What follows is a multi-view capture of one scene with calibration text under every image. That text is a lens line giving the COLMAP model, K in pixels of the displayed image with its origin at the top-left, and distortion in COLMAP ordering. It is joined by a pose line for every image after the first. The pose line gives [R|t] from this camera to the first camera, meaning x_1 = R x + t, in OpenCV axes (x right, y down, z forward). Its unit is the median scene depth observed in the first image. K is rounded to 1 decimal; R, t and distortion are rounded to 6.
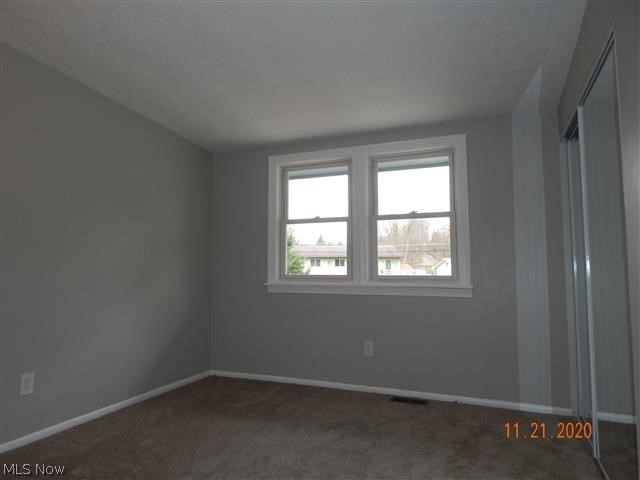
lens RADIAL K [[449.3, 0, 320.0], [0, 449.3, 227.8], [0, 0, 1]] dist [0.002775, 0.000245]
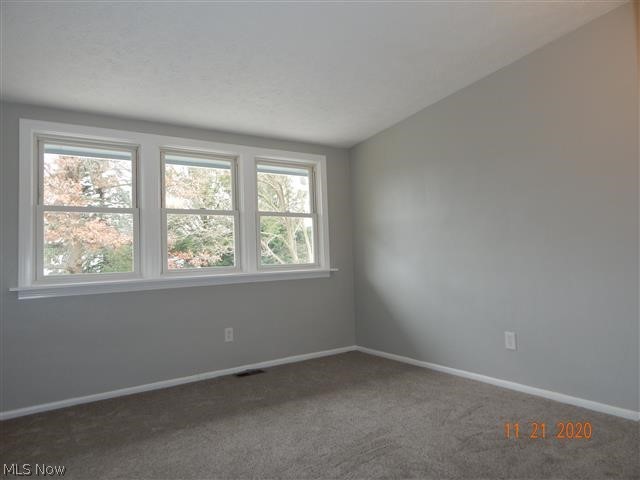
lens RADIAL K [[429.5, 0, 323.1], [0, 429.5, 237.2], [0, 0, 1]] dist [-0.004032, -0.002292]
pose [[0.527987, 0.018764, 0.849045, -0.596861], [-0.039086, 0.999233, 0.002223, 0.022965], [-0.848352, -0.034360, 0.528316, 0.253407]]
